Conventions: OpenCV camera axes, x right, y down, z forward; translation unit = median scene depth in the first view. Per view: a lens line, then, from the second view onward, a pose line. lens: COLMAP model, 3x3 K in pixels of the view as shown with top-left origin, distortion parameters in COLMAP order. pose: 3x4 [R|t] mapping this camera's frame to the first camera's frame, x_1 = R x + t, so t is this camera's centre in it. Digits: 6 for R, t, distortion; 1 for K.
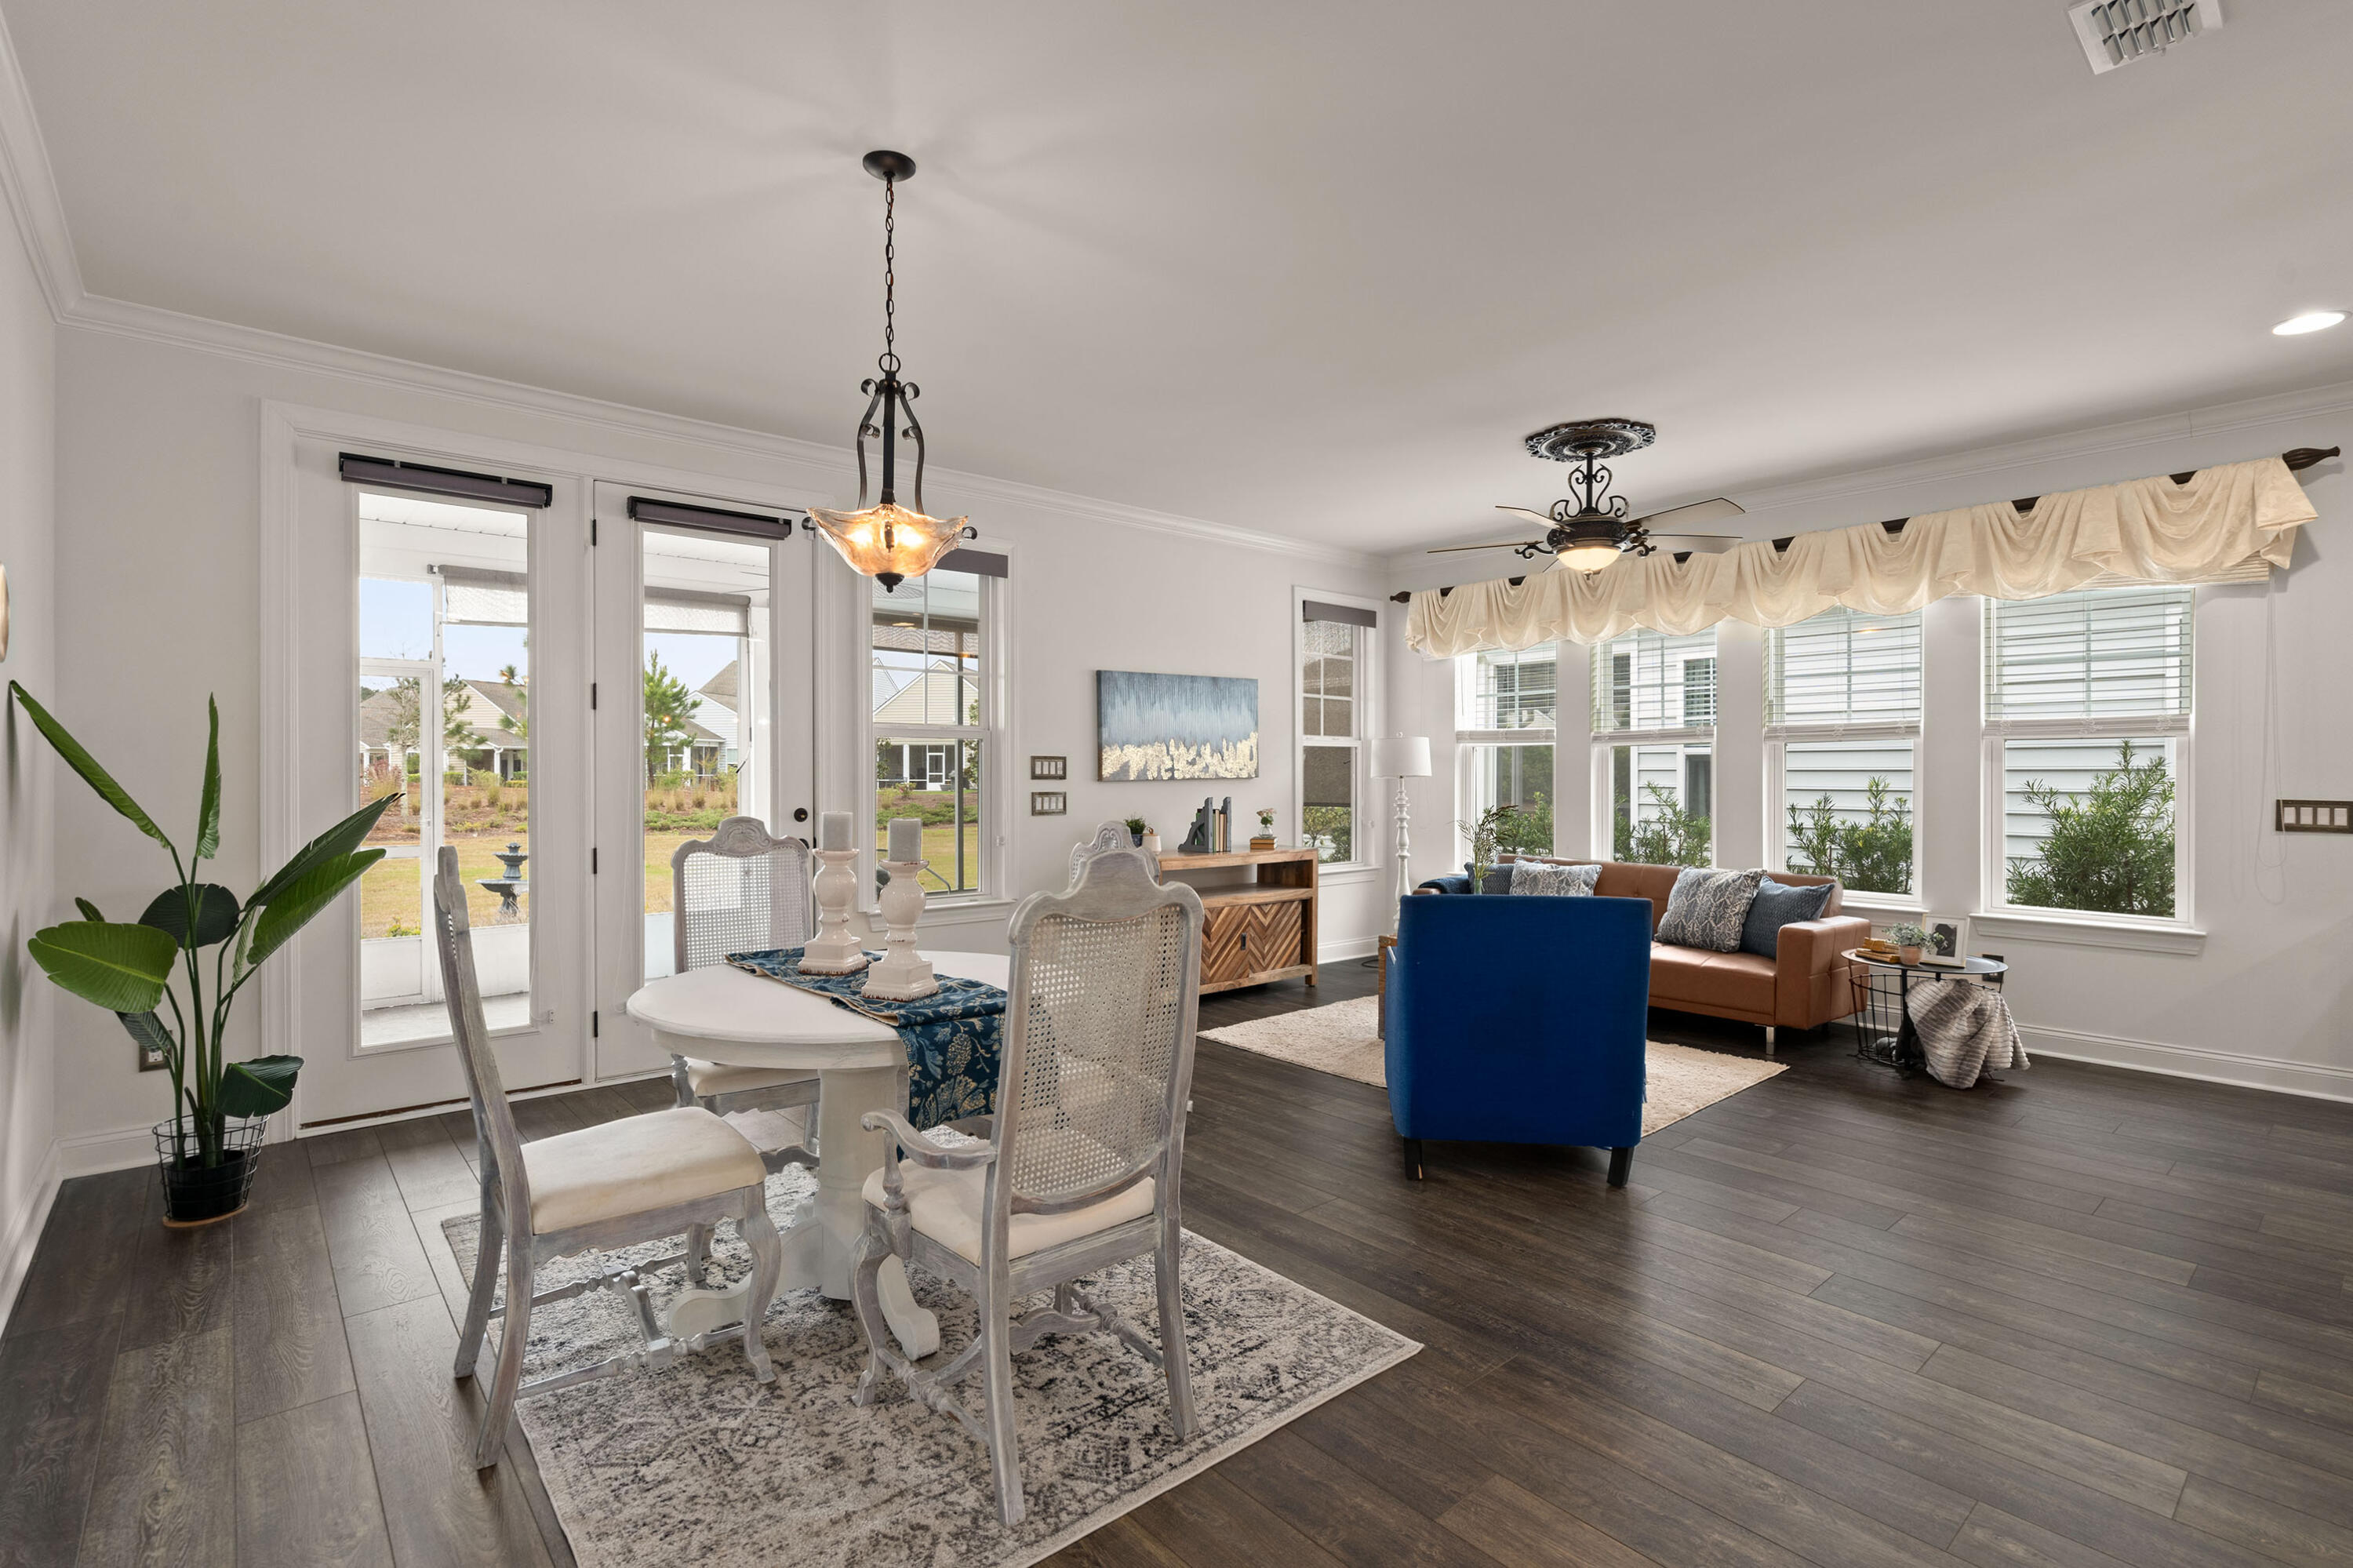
lens RADIAL K [[1075.6, 0, 1187.6], [0, 1075.6, 755.6], [0, 0, 1]] dist [0.000665, 0.000091]
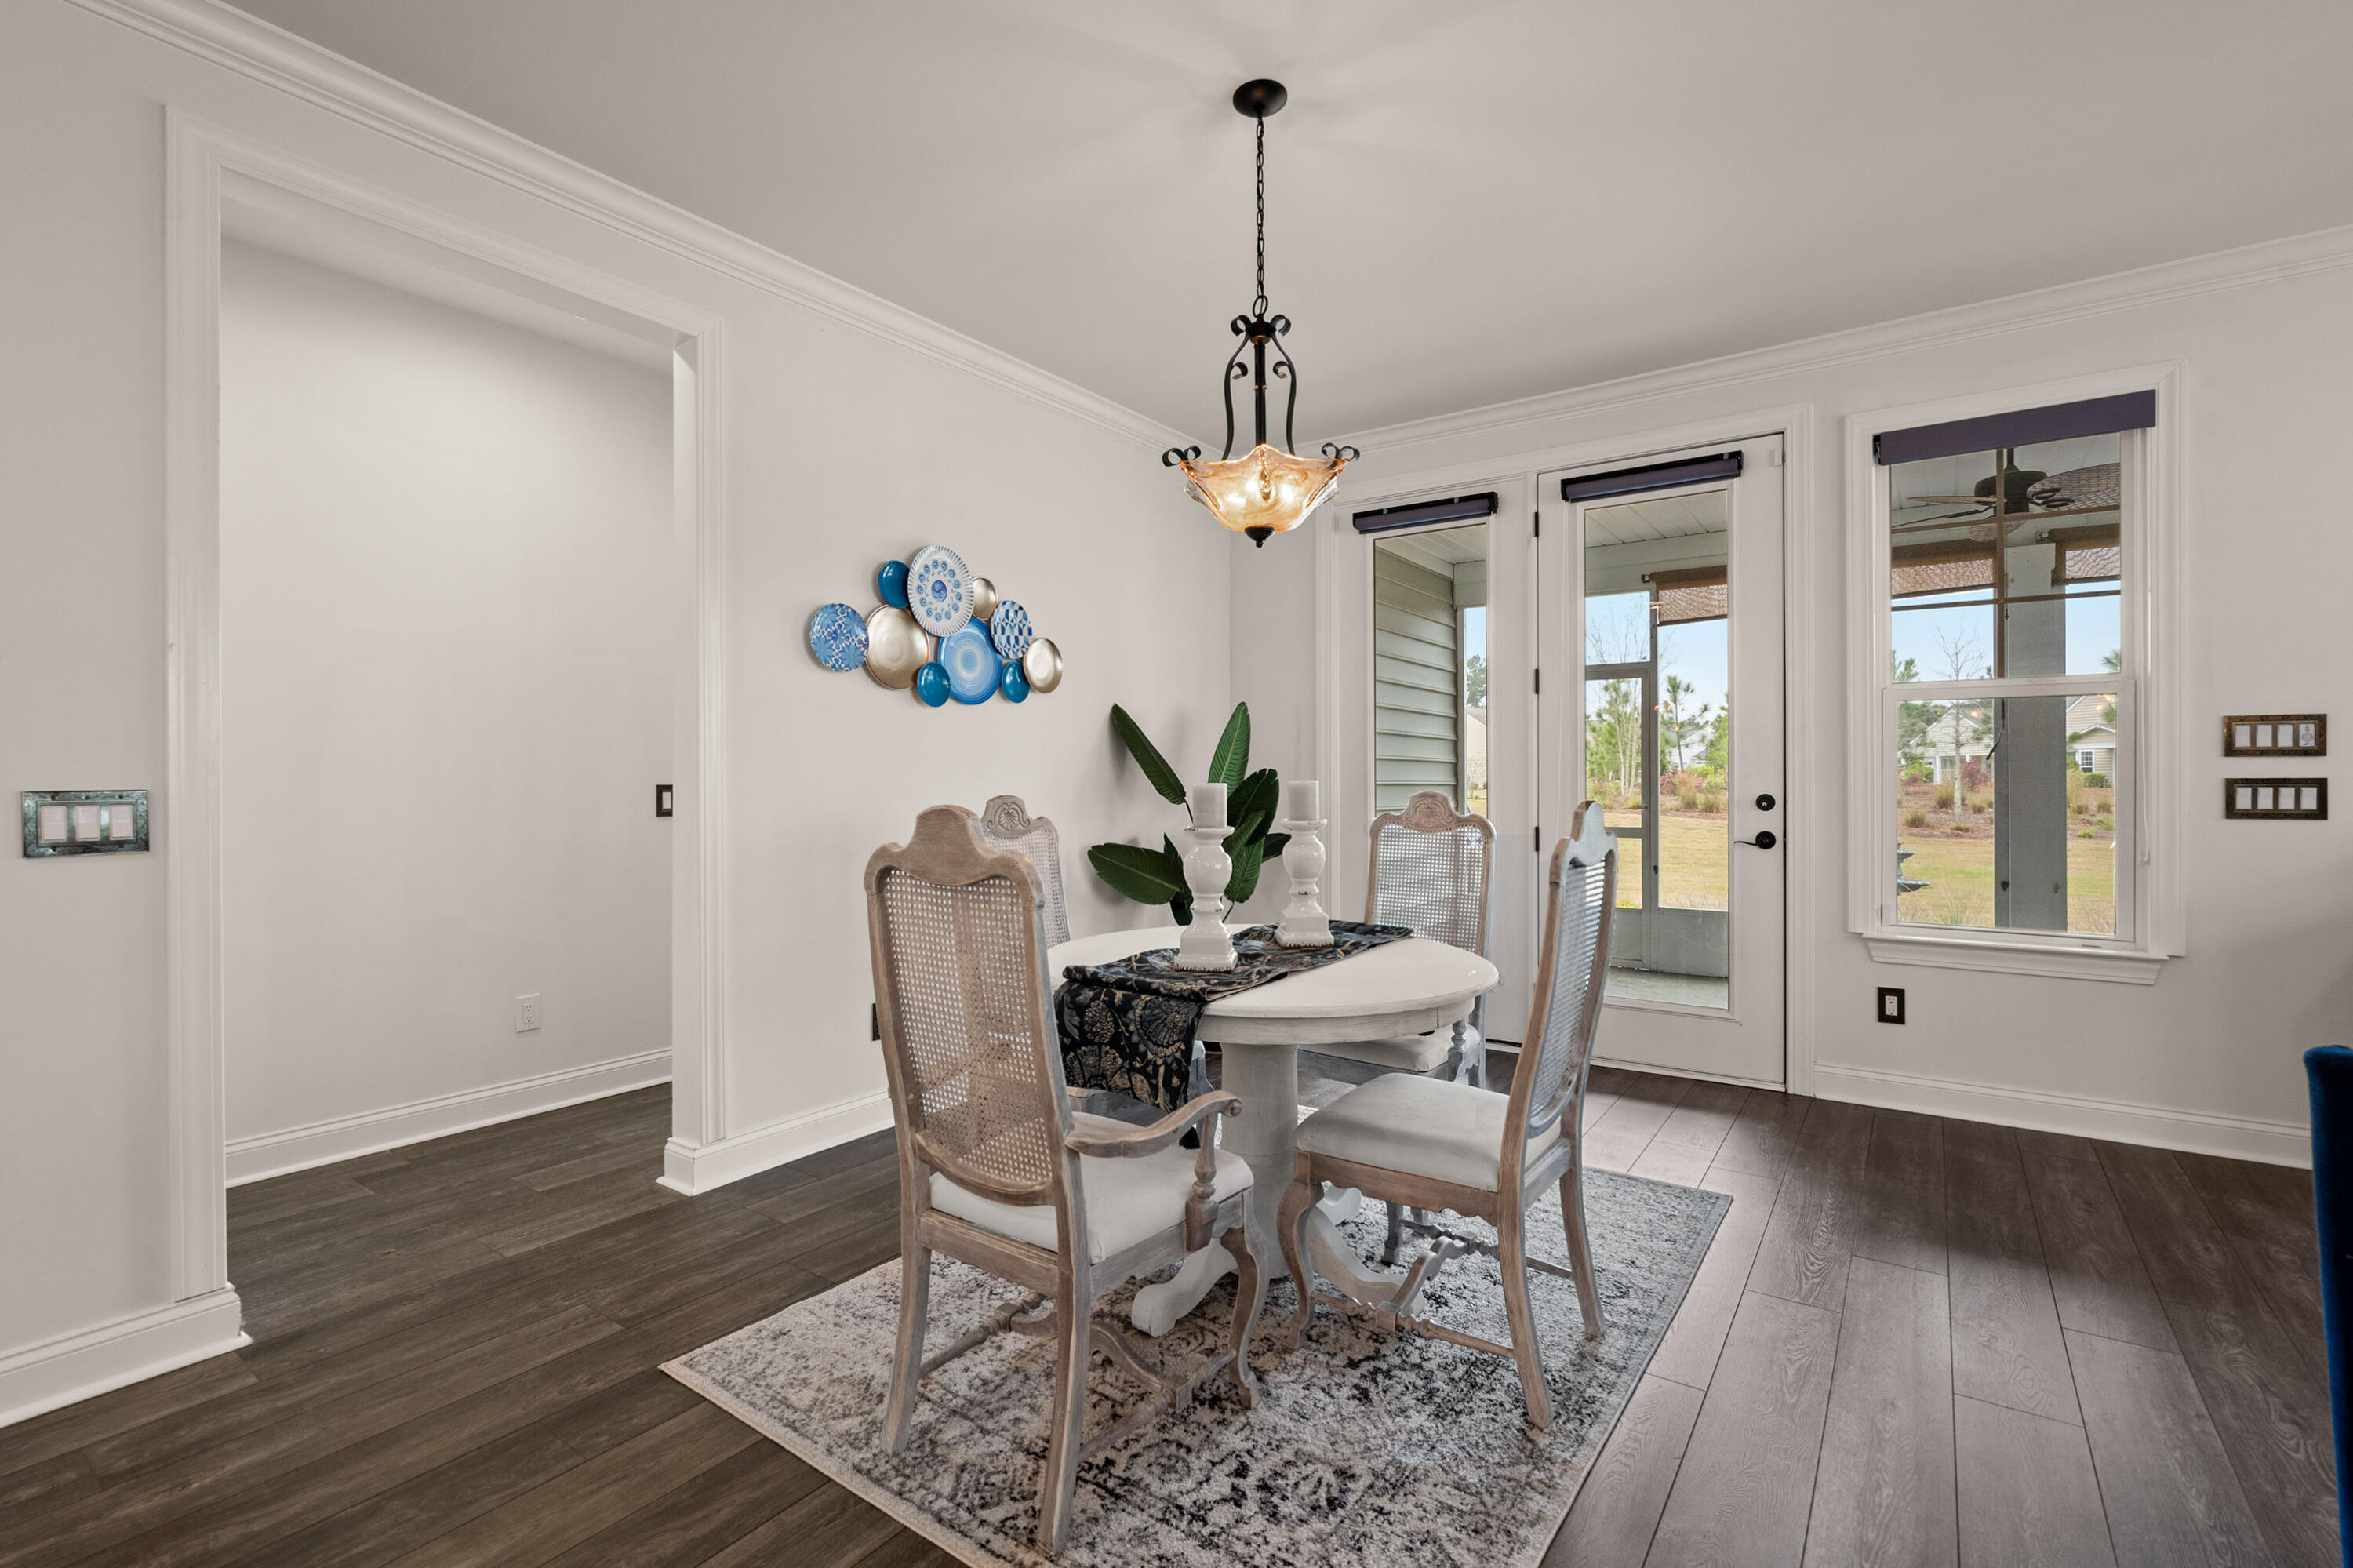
lens RADIAL K [[1056.8, 0, 1183.9], [0, 1056.8, 767.0], [0, 0, 1]] dist [-0.002678, -0.000317]
pose [[0.240582, -0.010452, -0.970572, 0.597051], [0.019048, 0.999800, -0.006045, 0.045400], [0.970442, -0.017033, 0.240734, 0.694702]]
